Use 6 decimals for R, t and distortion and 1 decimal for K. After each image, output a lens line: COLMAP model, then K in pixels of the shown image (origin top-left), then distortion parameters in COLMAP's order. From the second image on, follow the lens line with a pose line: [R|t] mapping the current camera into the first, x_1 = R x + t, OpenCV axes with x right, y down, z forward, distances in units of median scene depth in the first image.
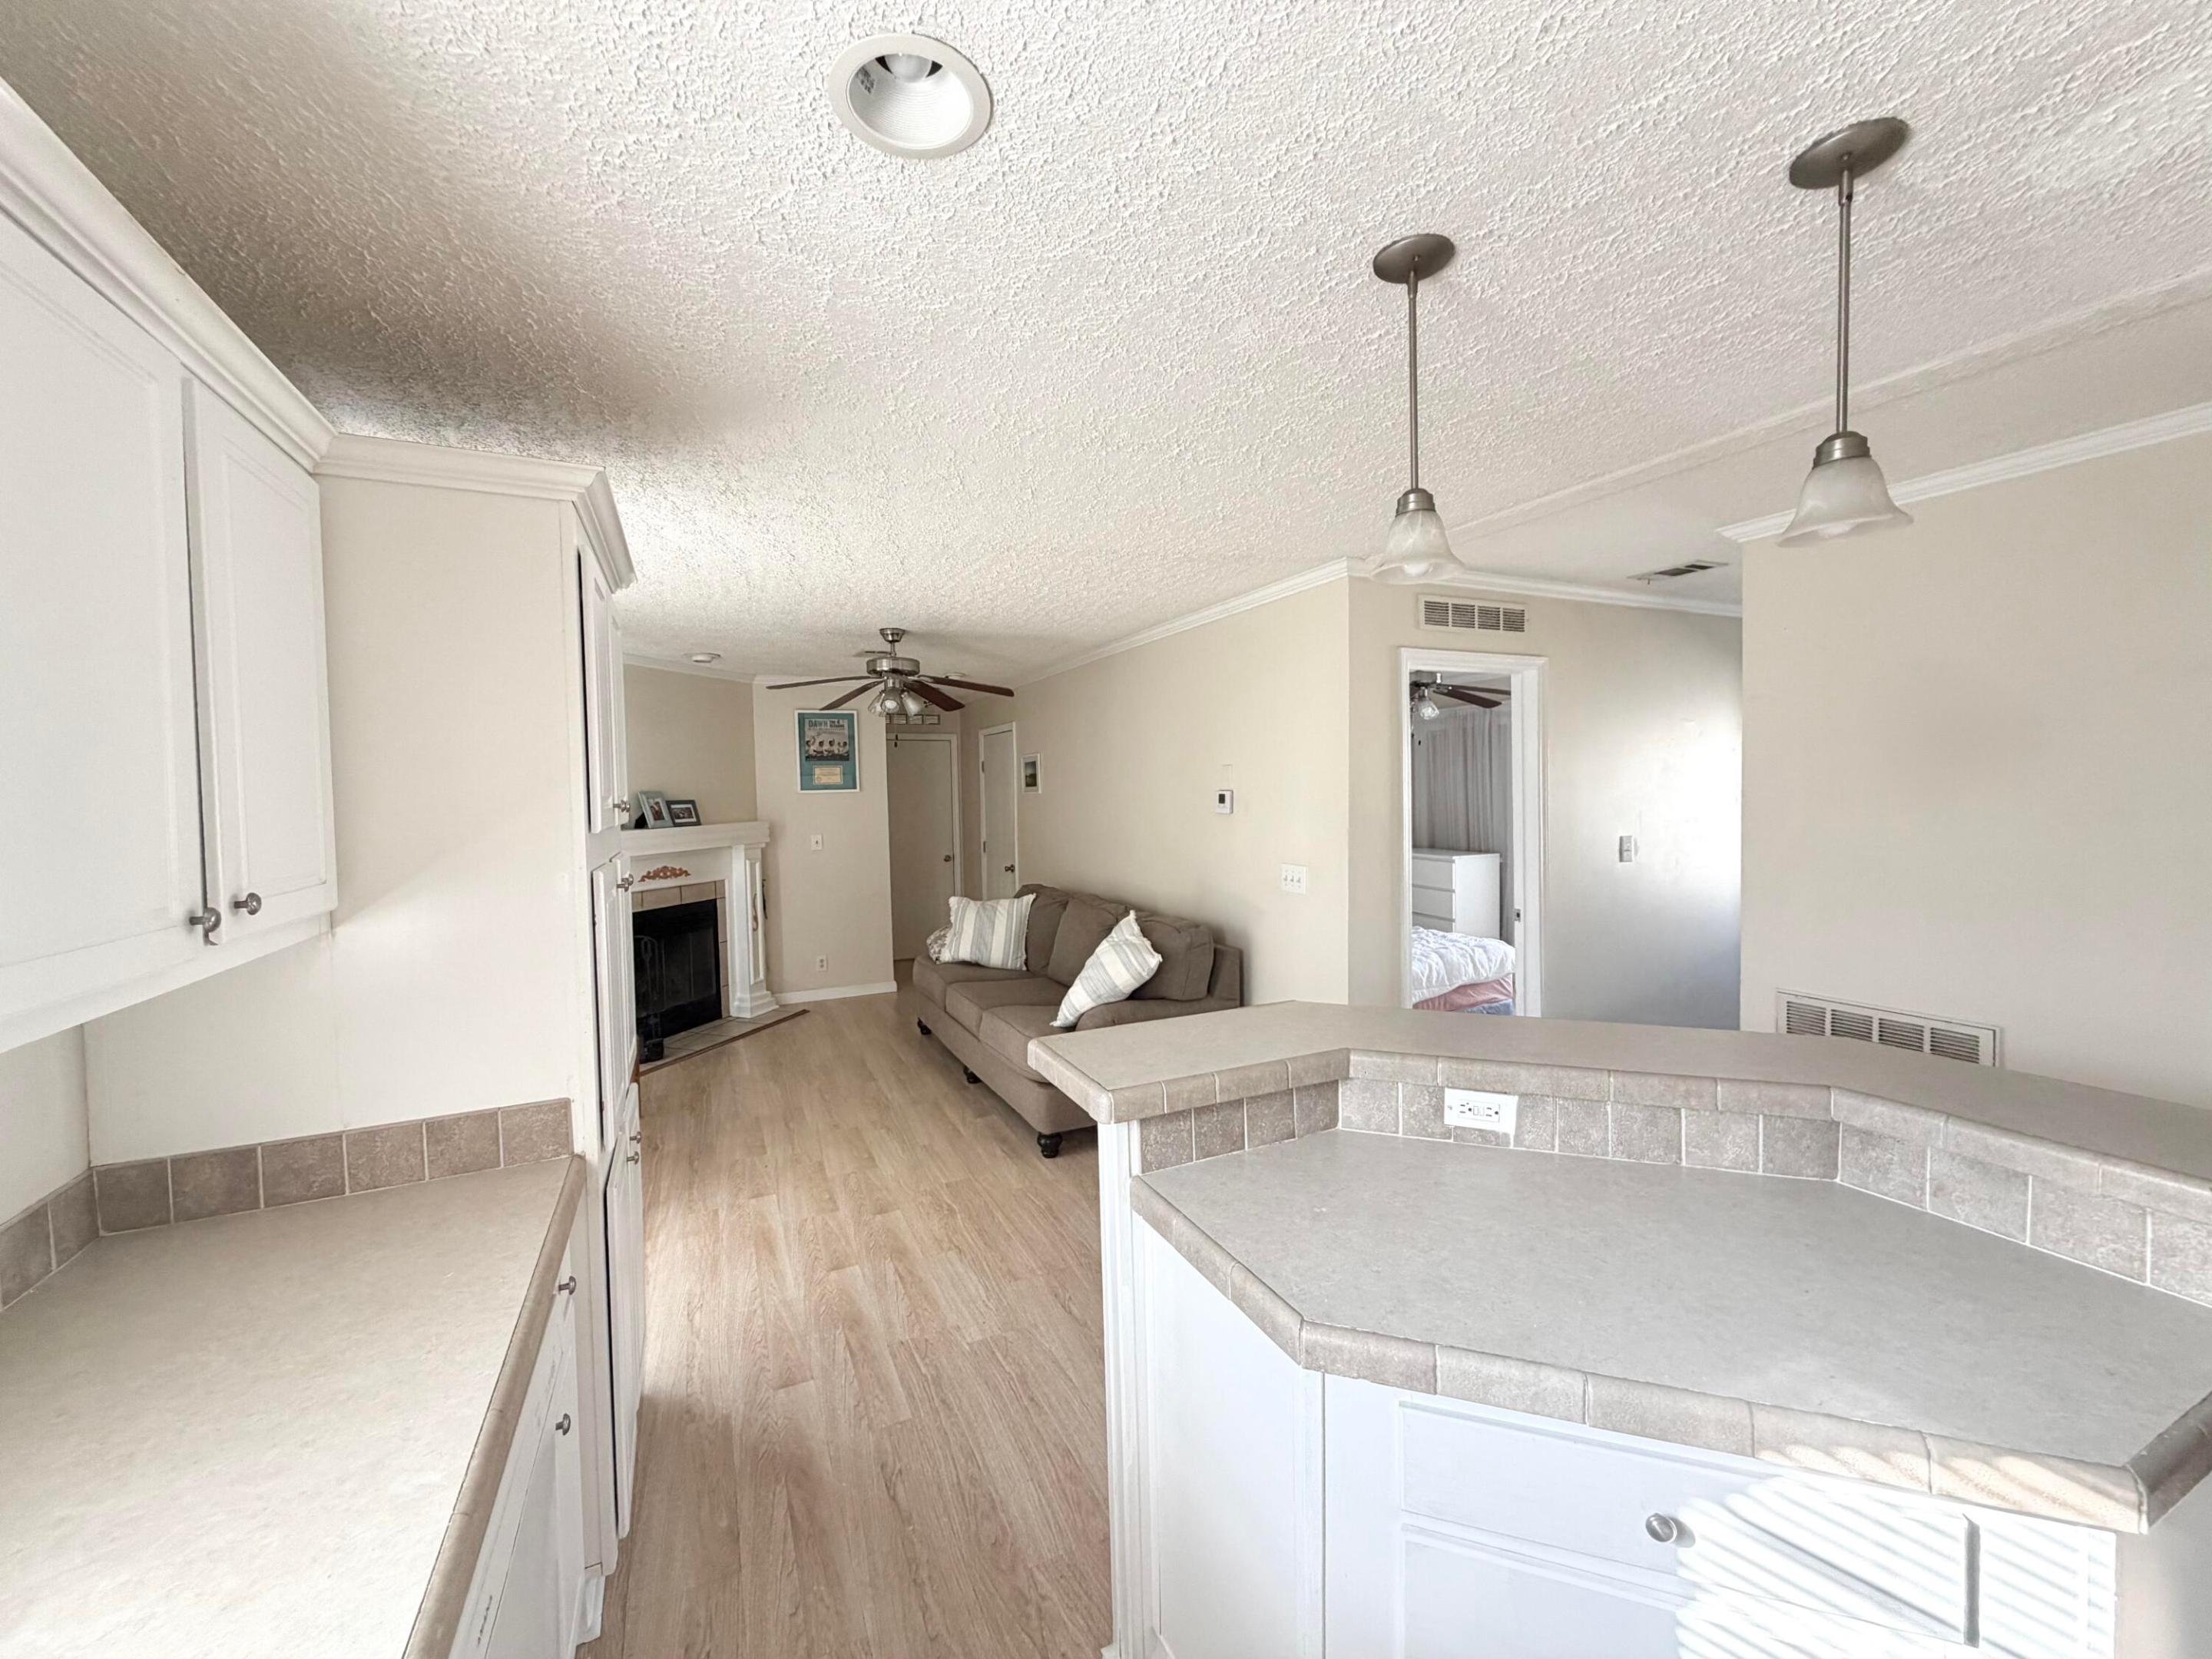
lens RADIAL K [[873.2, 0, 1106.5], [0, 873.2, 818.8], [0, 0, 1]] dist [-0.001387, -0.000186]
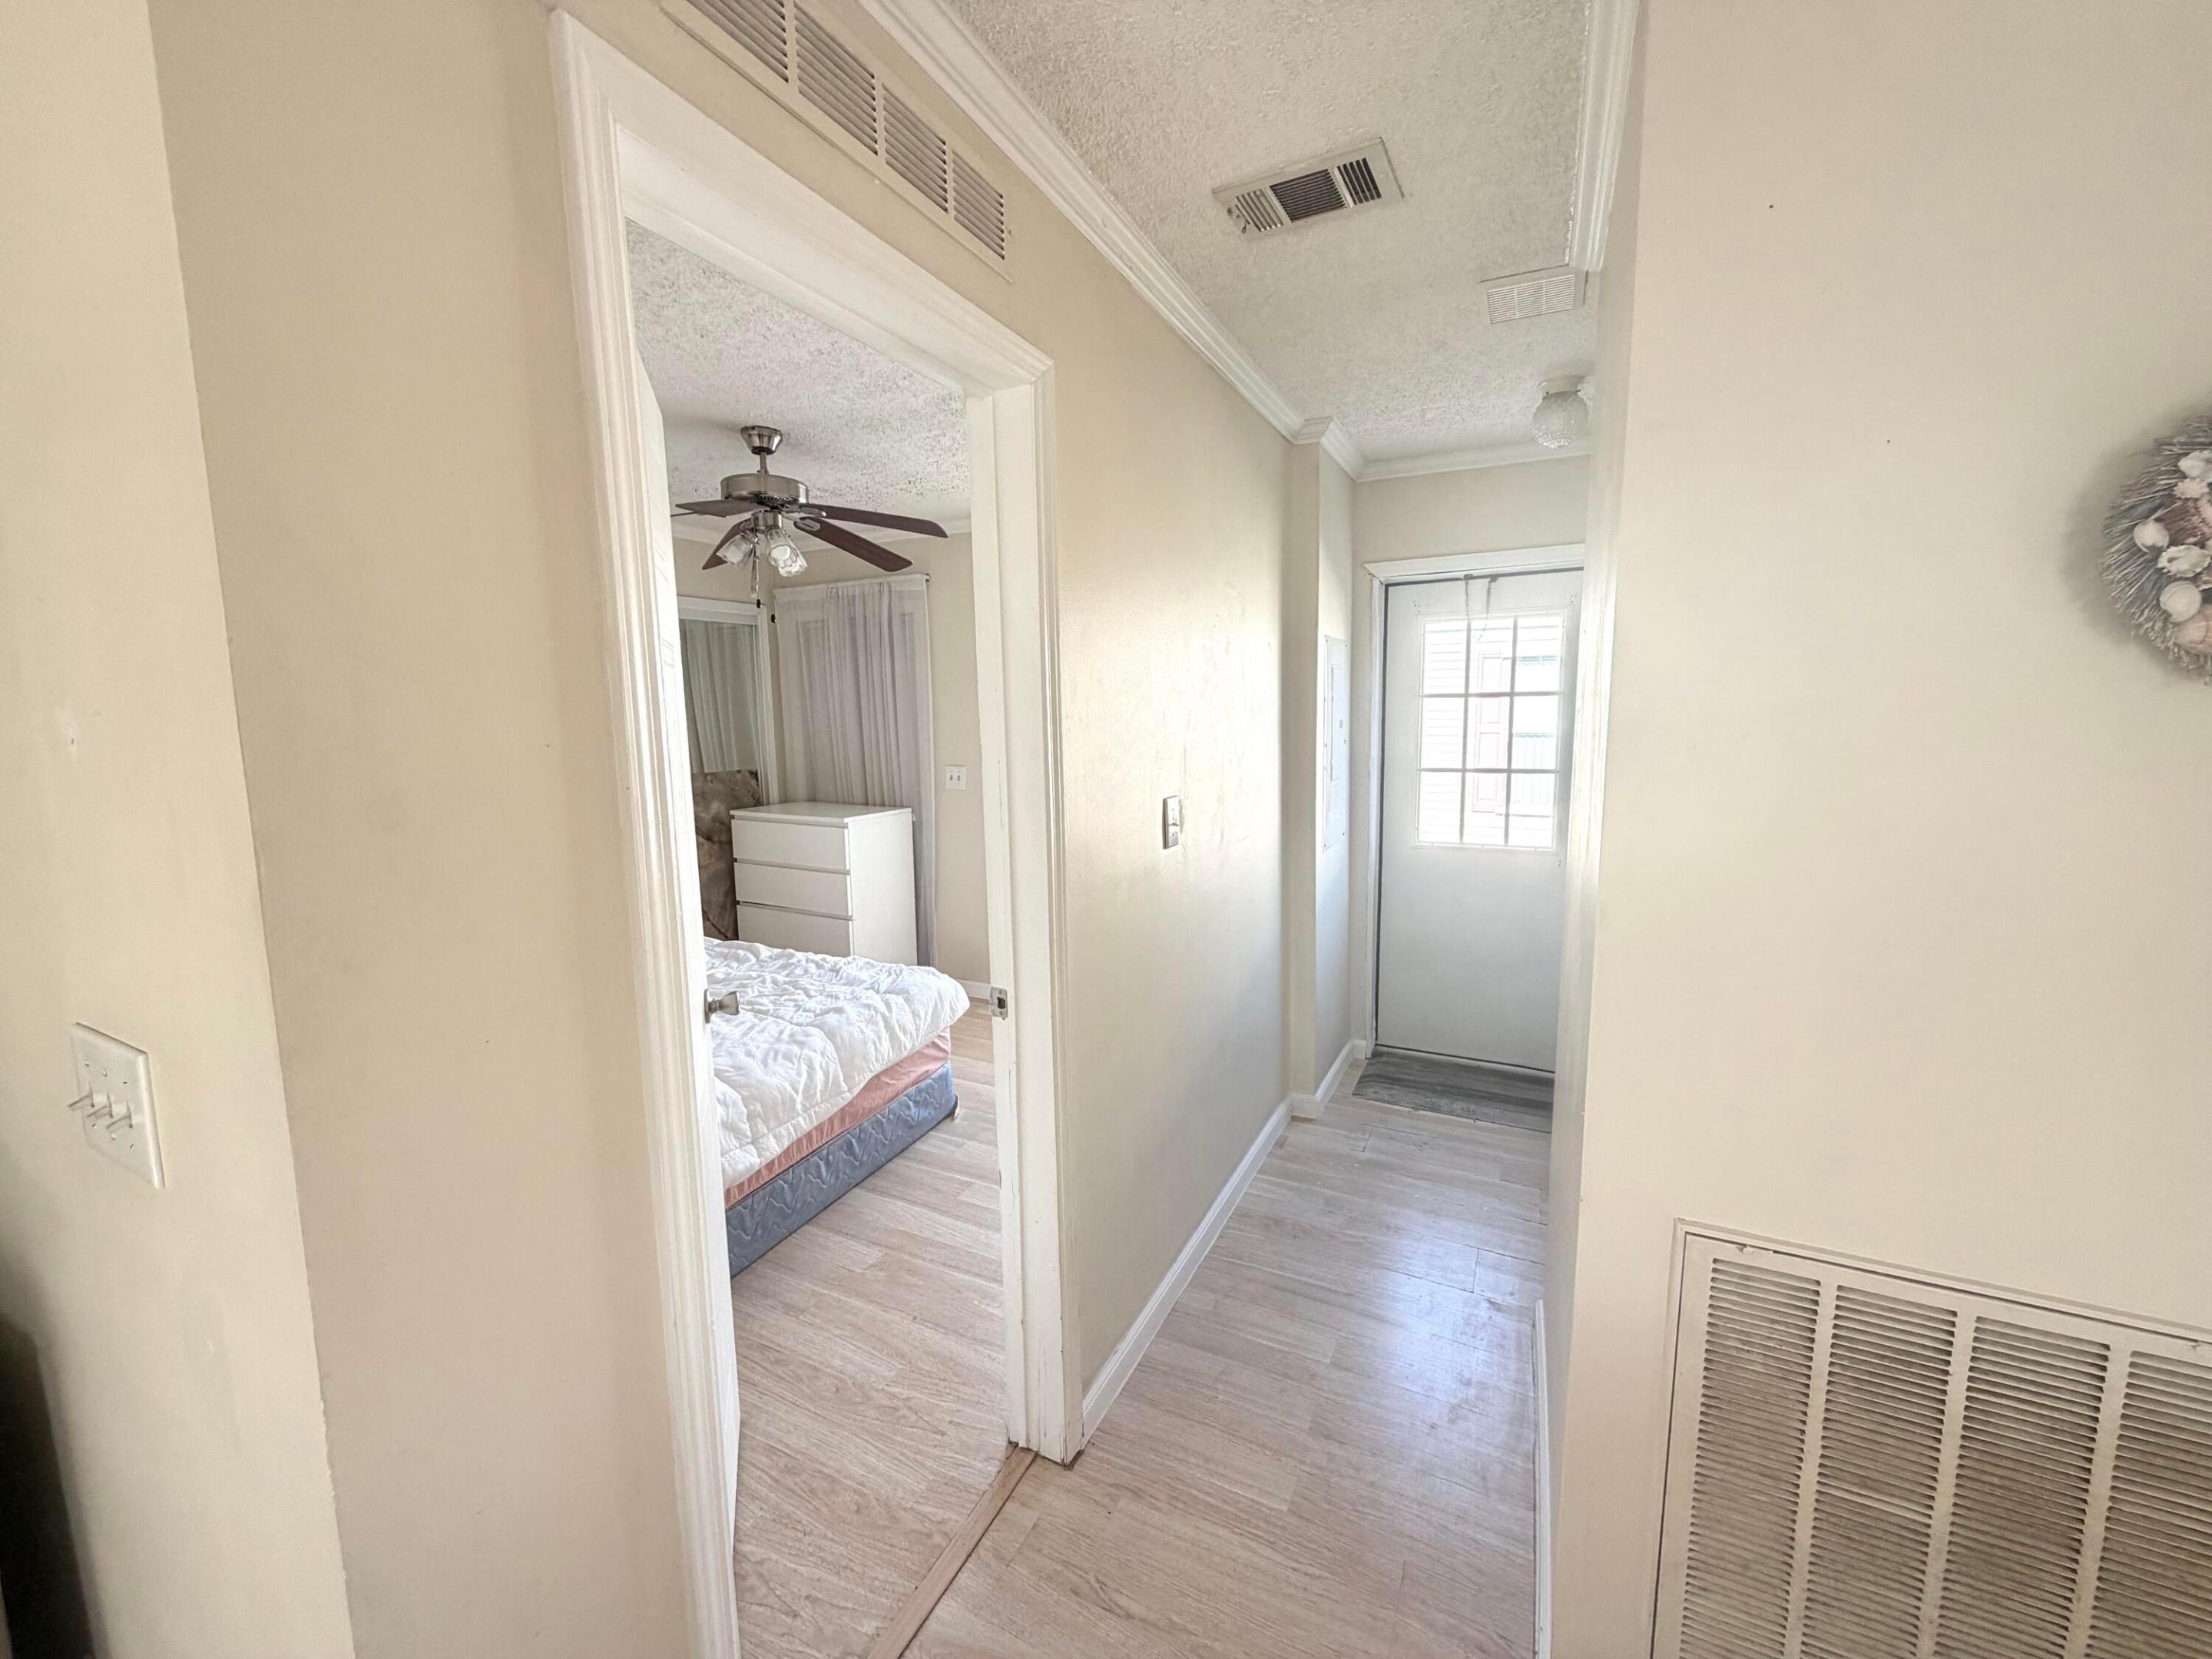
lens RADIAL K [[873.2, 0, 1103.3], [0, 873.2, 821.6], [0, 0, 1]] dist [-0.001387, -0.000186]
pose [[0.785895, -0.073184, 0.614014, 0.201177], [0.018898, 0.995350, 0.094447, -0.011927], [-0.618072, -0.062622, 0.783624, 0.501486]]
